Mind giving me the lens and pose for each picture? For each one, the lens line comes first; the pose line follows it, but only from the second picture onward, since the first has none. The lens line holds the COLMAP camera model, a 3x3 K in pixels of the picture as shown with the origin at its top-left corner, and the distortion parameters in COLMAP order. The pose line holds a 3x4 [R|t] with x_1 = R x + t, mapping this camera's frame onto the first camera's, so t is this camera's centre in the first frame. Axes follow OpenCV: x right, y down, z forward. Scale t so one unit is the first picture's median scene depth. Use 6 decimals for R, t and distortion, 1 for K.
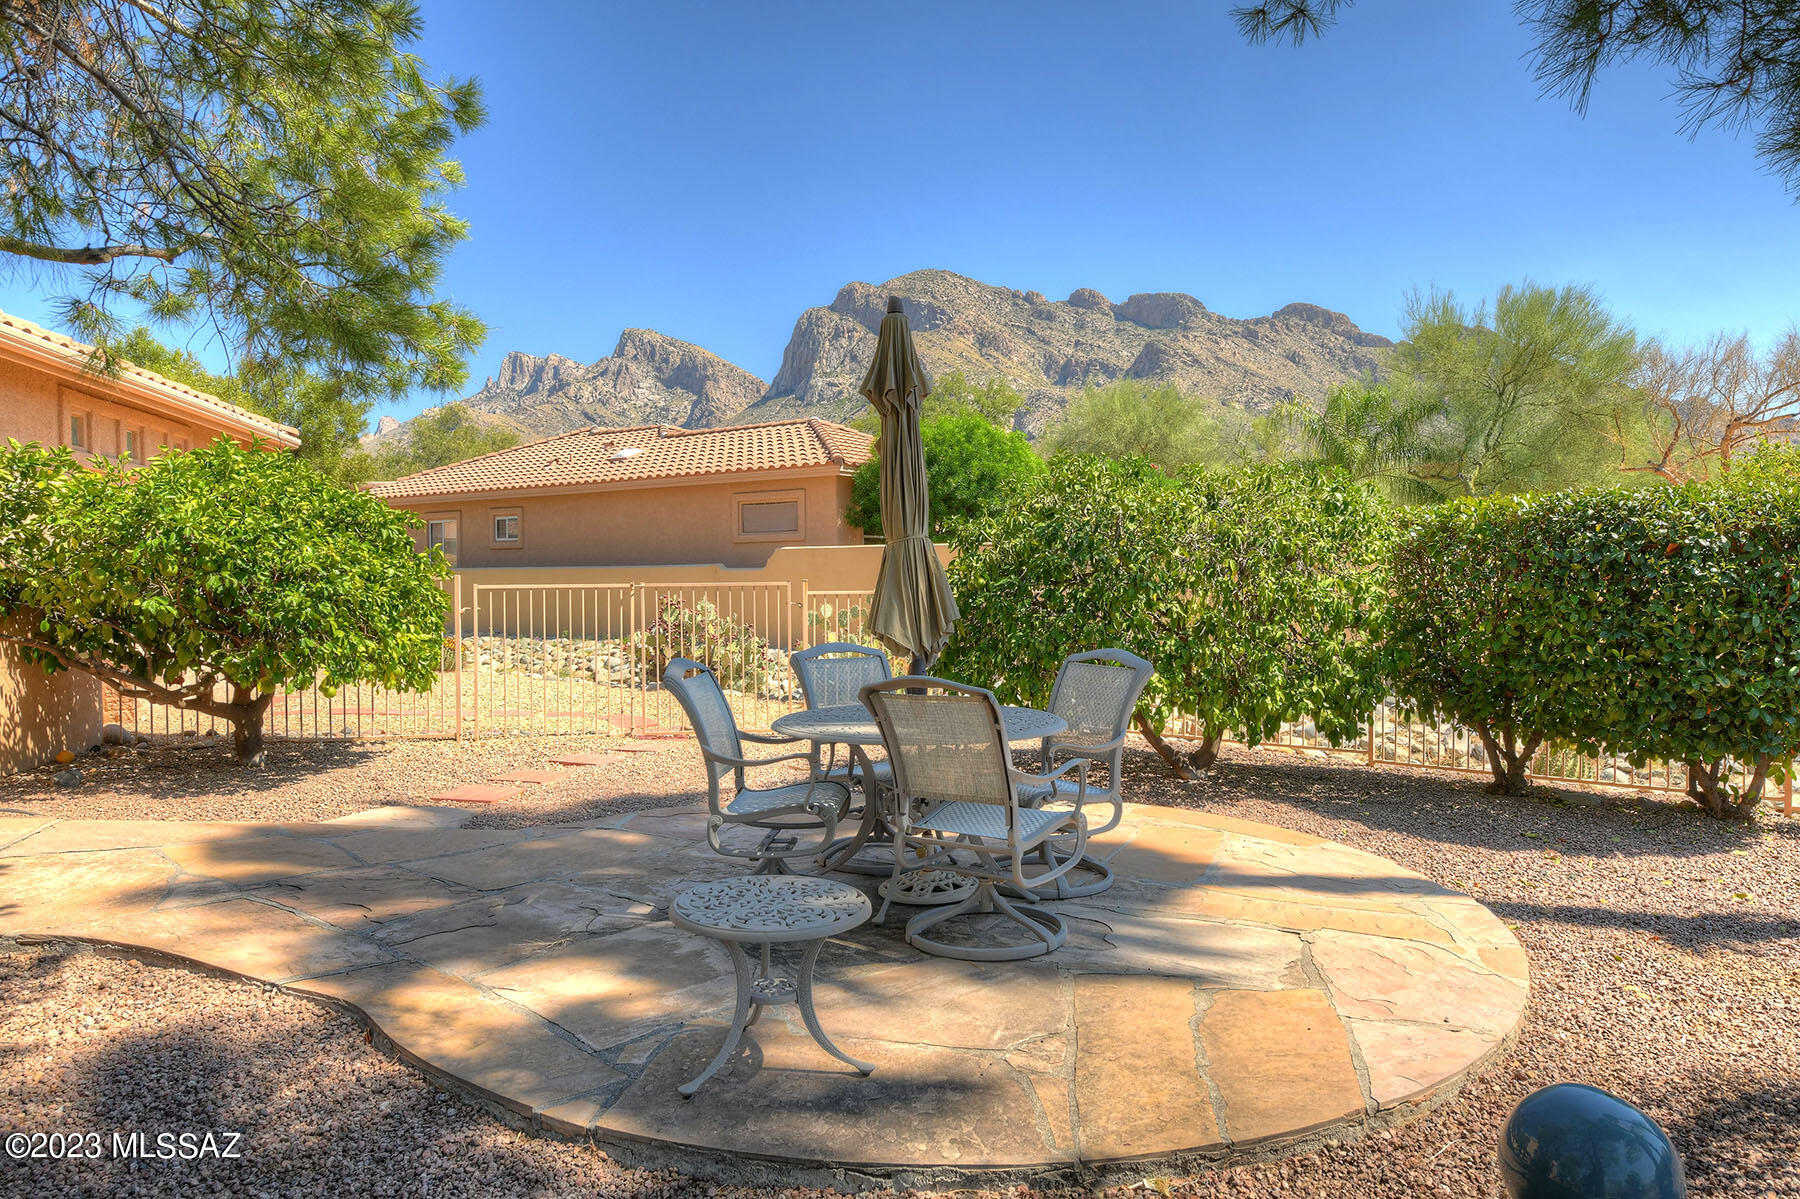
lens RADIAL K [[1157.3, 0, 902.3], [0, 1157.3, 616.6], [0, 0, 1]] dist [-0.001145, -0.005634]
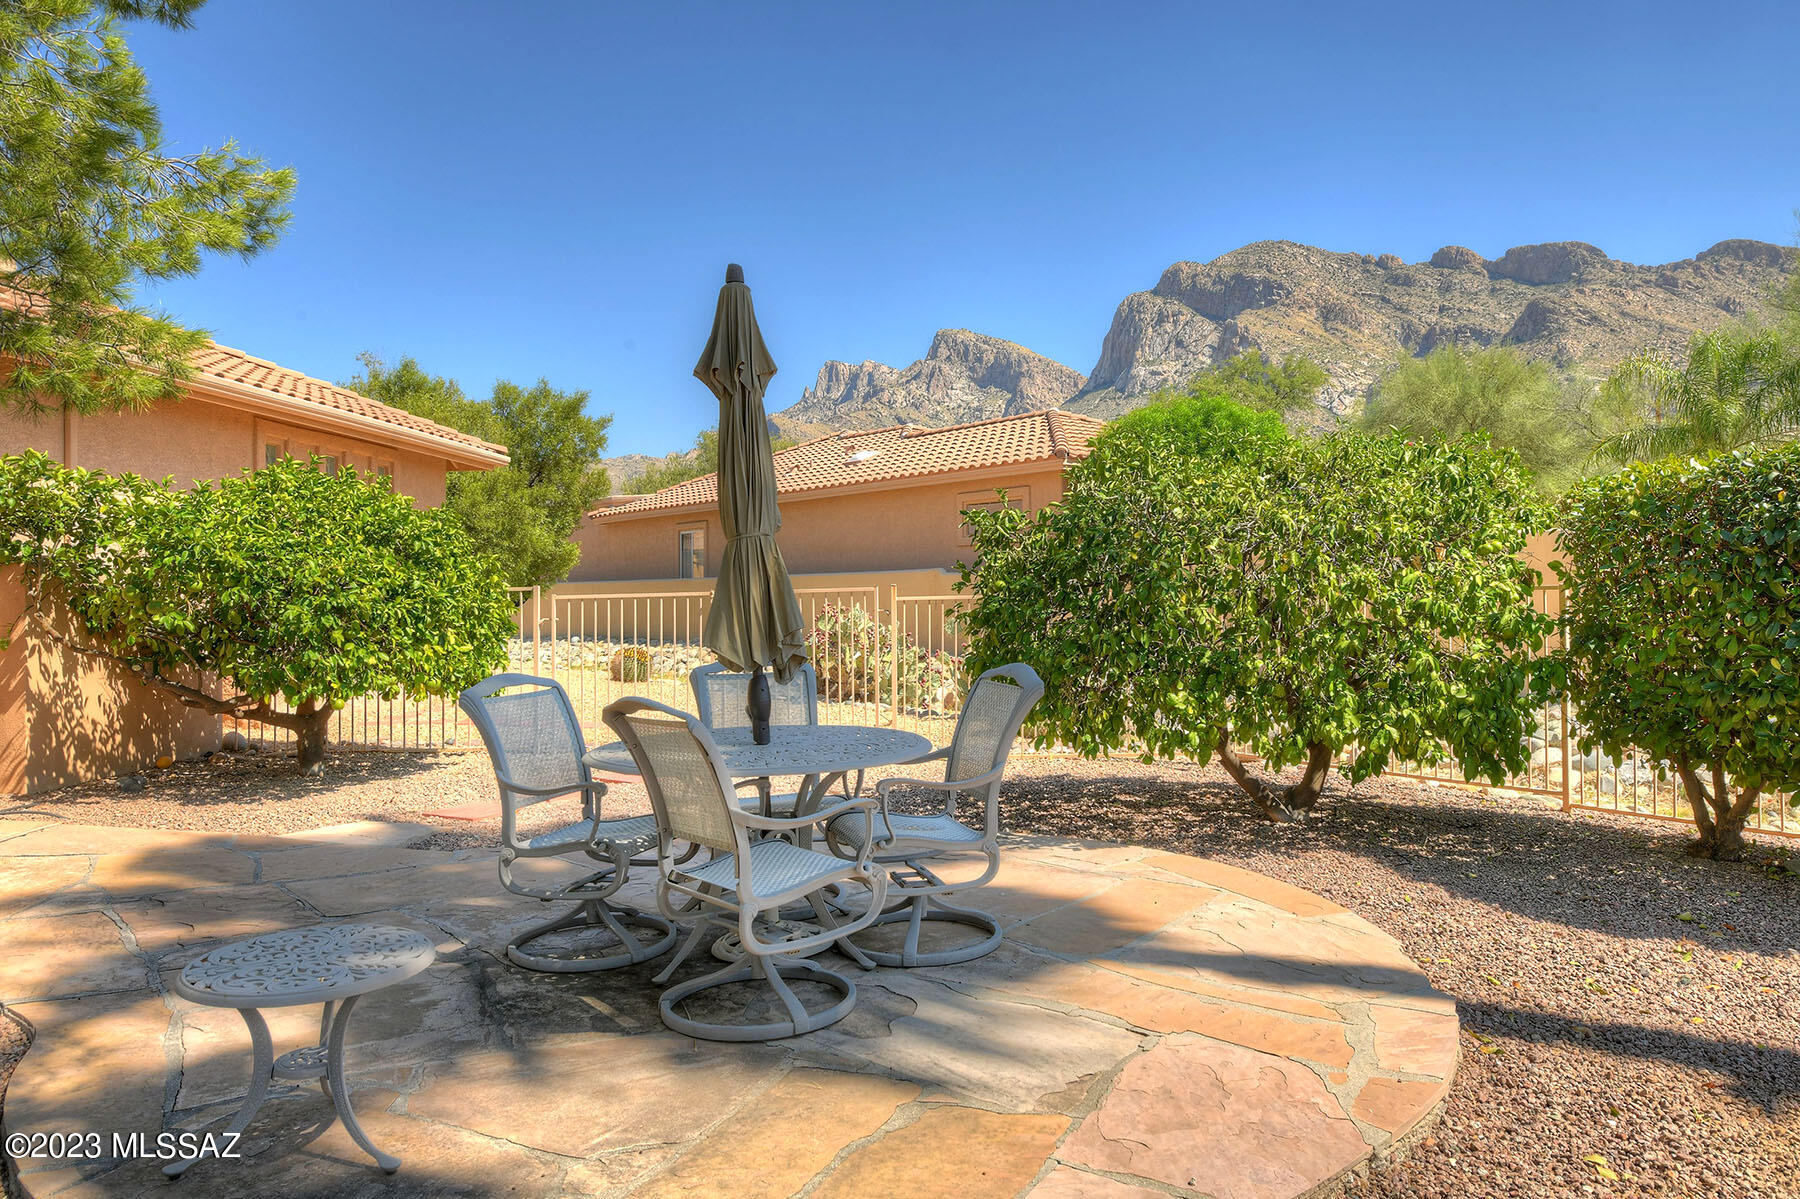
lens RADIAL K [[1218.5, 0, 894.3], [0, 1218.5, 592.5], [0, 0, 1]] dist [-0.000697, -0.001641]
pose [[0.961598, -0.014722, -0.274067, 0.190161], [0.007946, 0.999635, -0.025815, -0.000723], [0.274347, 0.022646, 0.961364, 0.077814]]
